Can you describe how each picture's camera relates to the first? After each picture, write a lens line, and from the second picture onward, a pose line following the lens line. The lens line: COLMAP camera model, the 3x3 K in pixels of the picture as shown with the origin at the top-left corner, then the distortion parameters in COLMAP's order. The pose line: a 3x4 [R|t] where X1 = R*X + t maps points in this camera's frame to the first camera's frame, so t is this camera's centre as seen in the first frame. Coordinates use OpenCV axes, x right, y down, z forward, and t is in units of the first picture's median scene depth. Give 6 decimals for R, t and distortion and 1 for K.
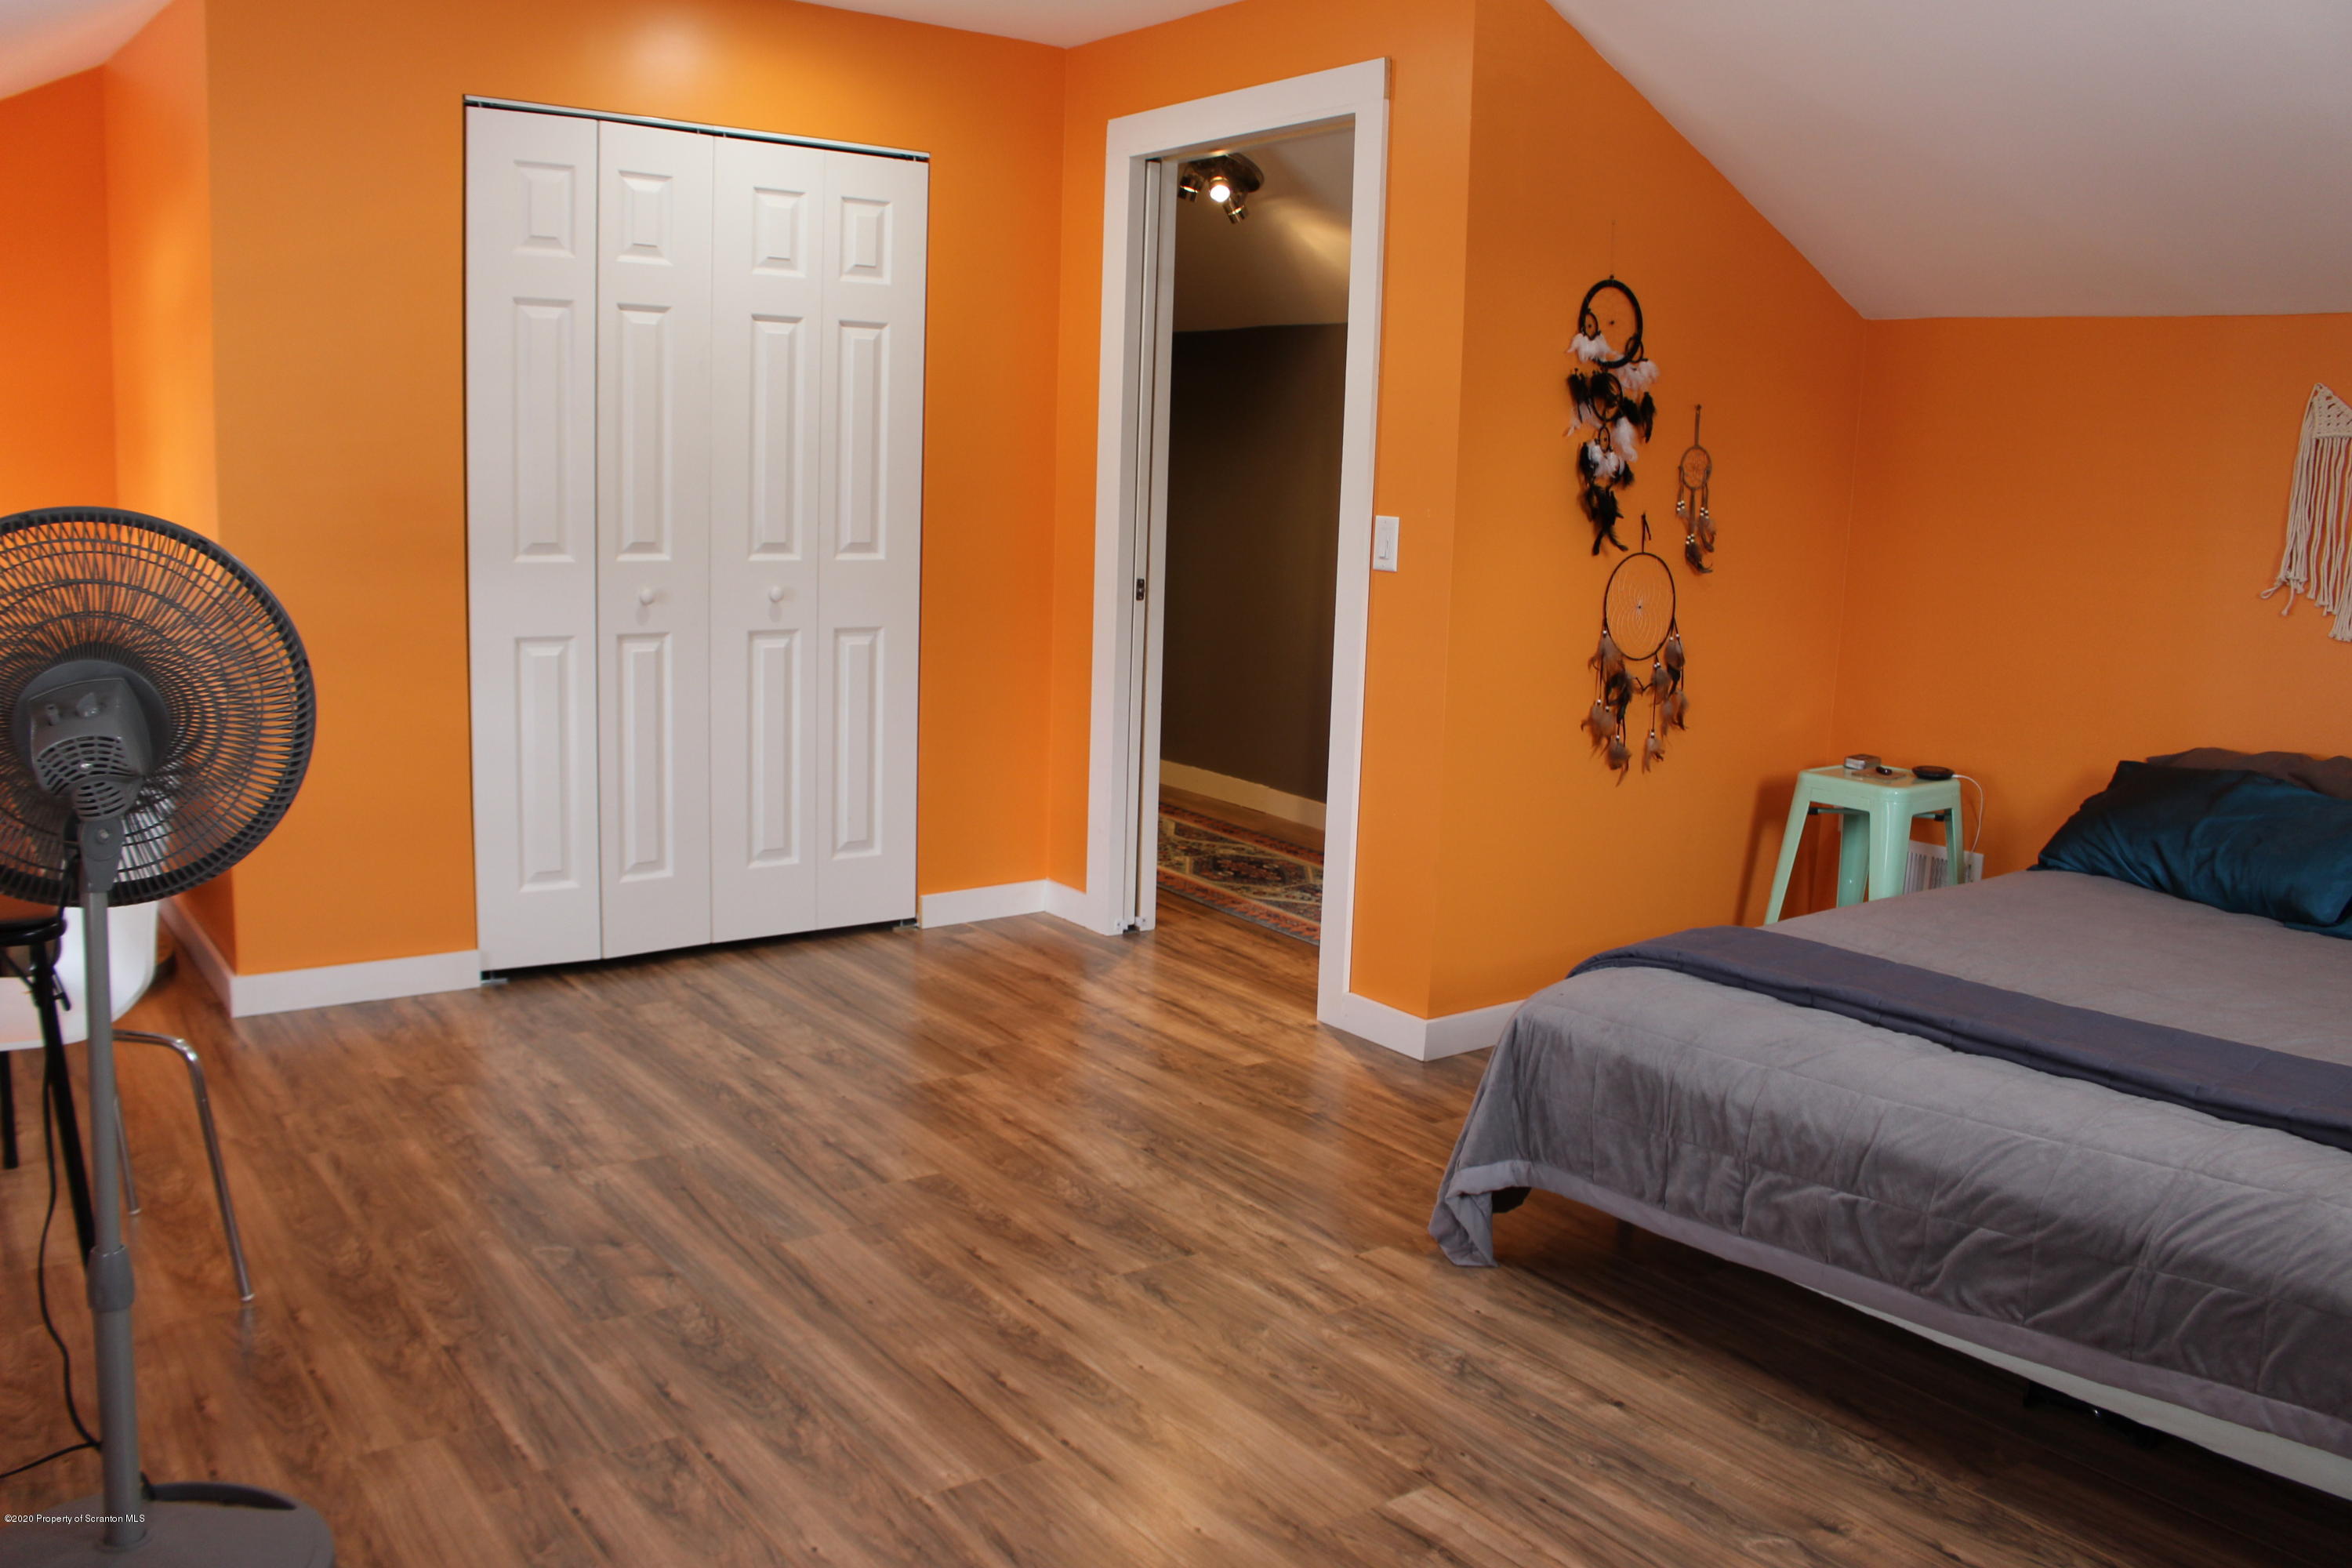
lens RADIAL K [[1940.8, 0, 1170.3], [0, 1940.8, 767.4], [0, 0, 1]] dist [-0.155614, 0.122435]
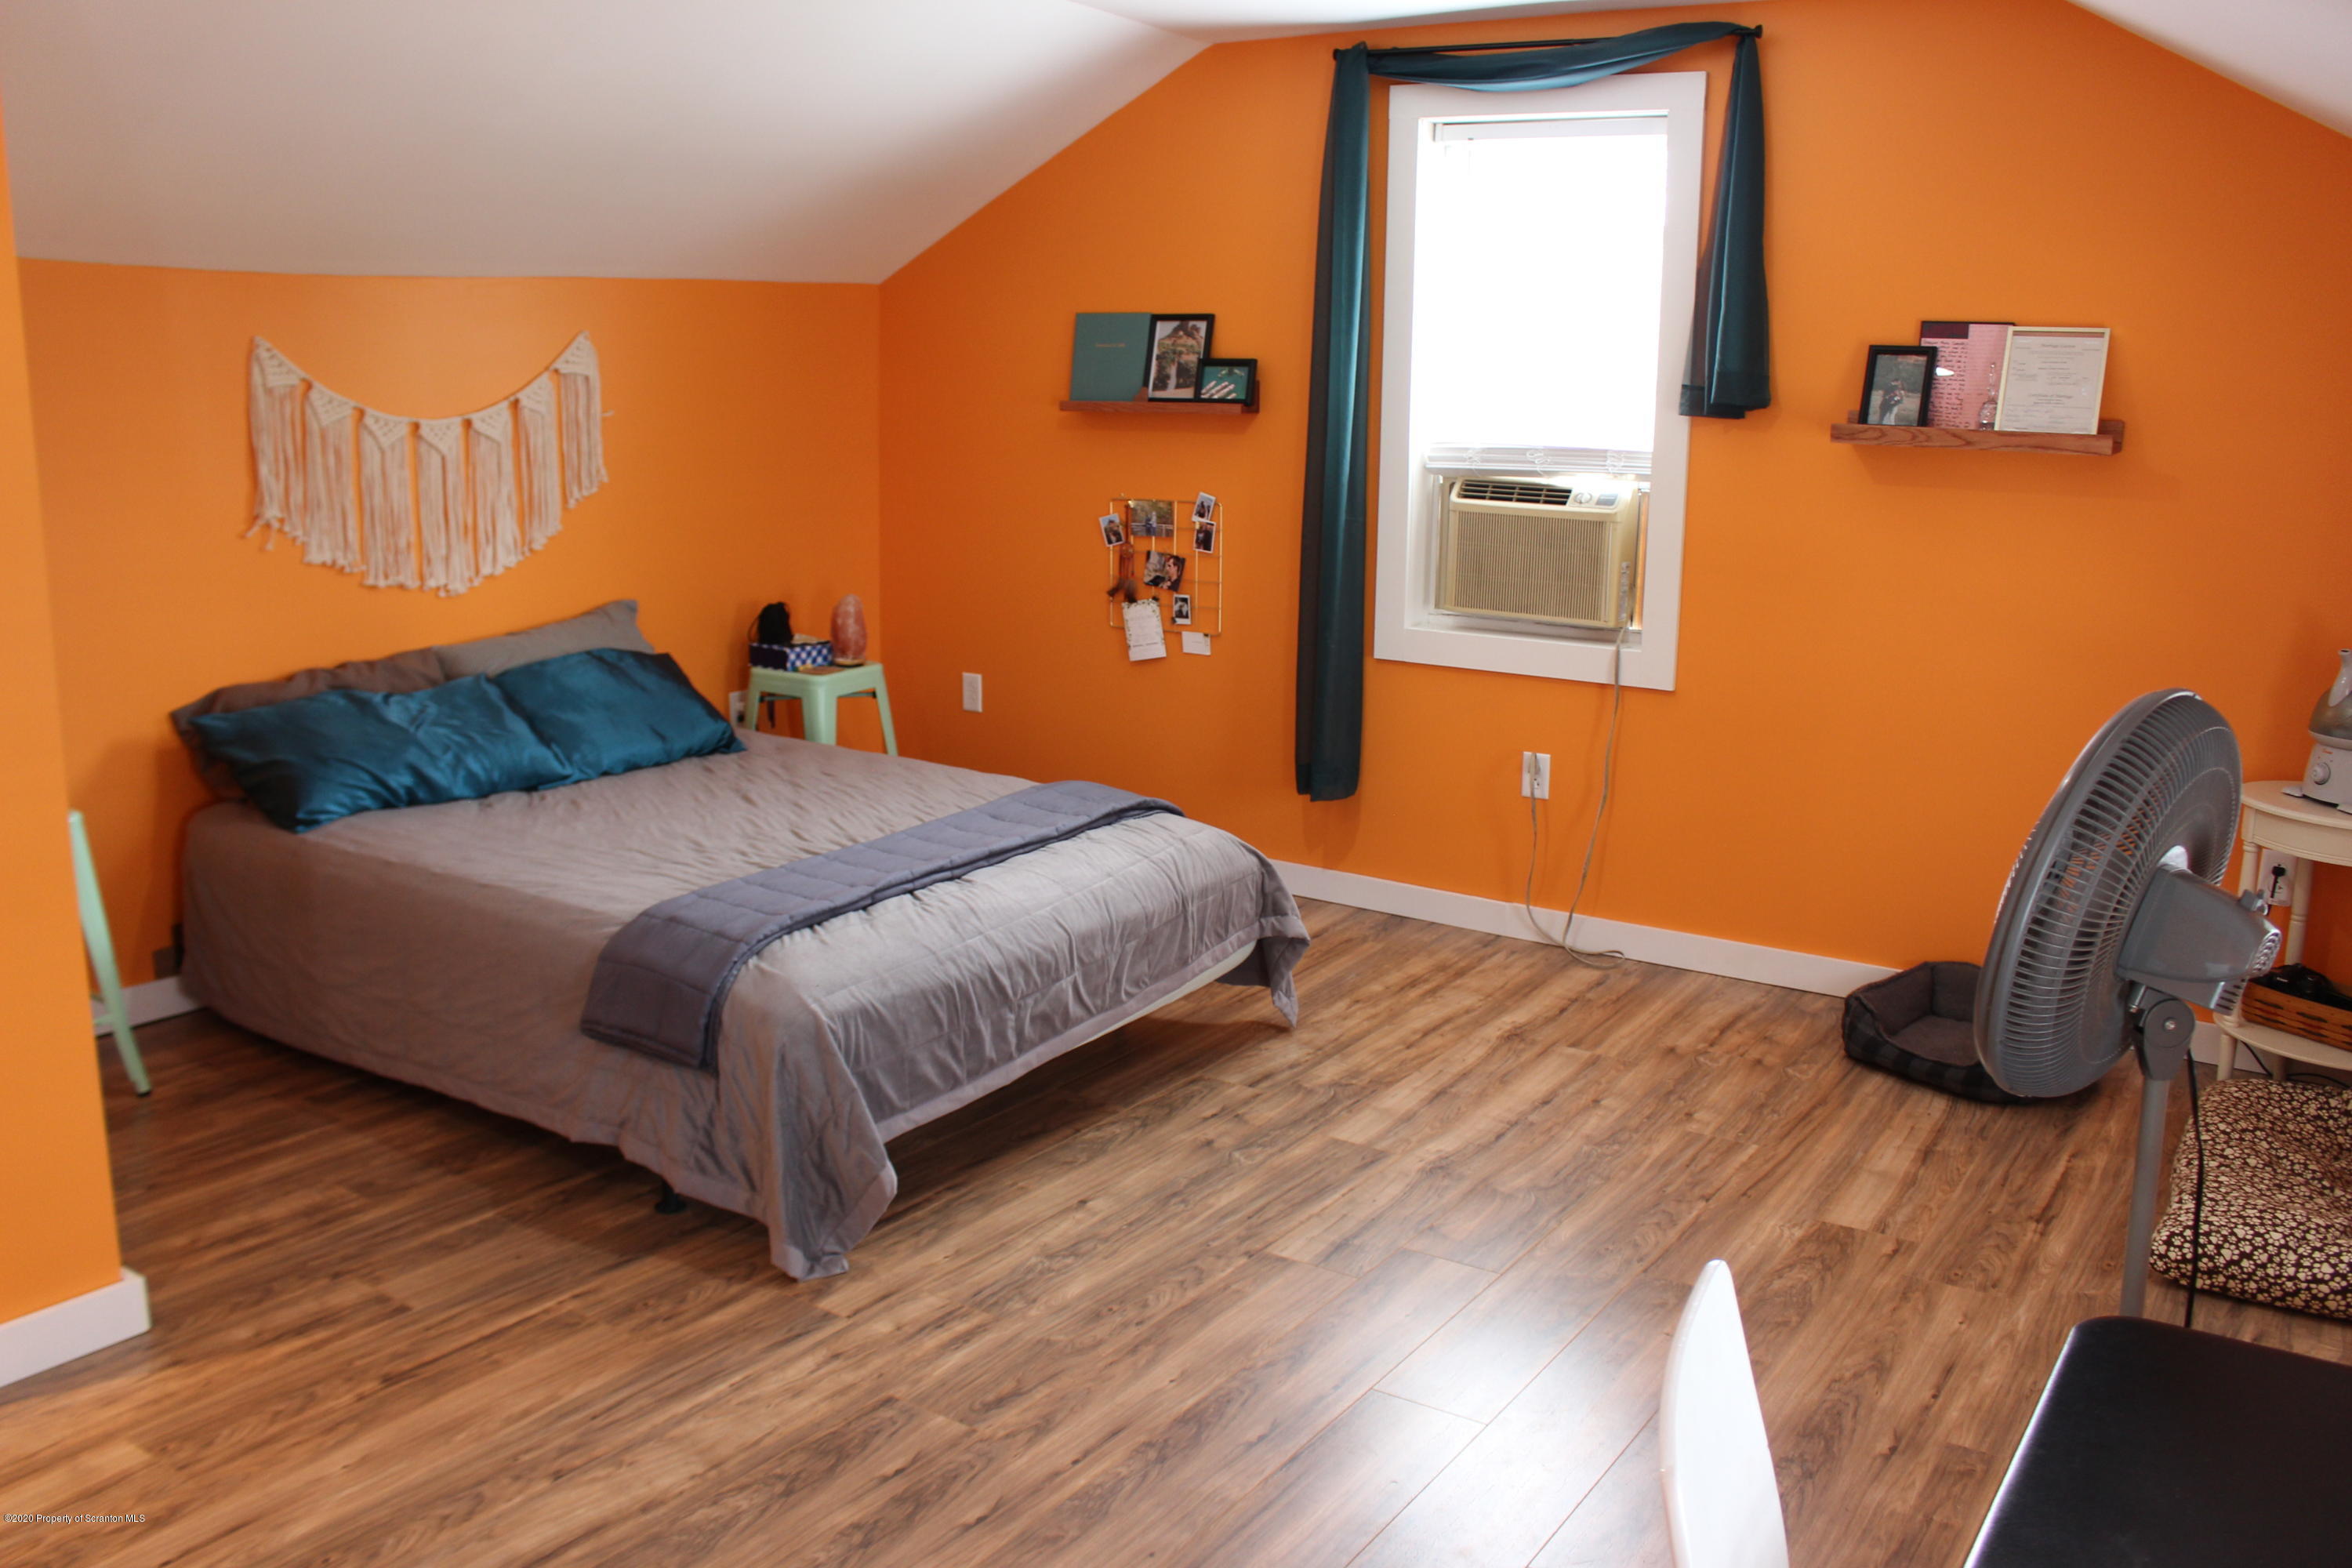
lens RADIAL K [[1940.8, 0, 1187.7], [0, 1940.8, 769.9], [0, 0, 1]] dist [-0.155614, 0.122435]
pose [[-0.344329, -0.228680, 0.910573, -0.702899], [0.116390, 0.952003, 0.283097, -0.236584], [-0.931607, 0.203460, -0.301186, 0.971736]]
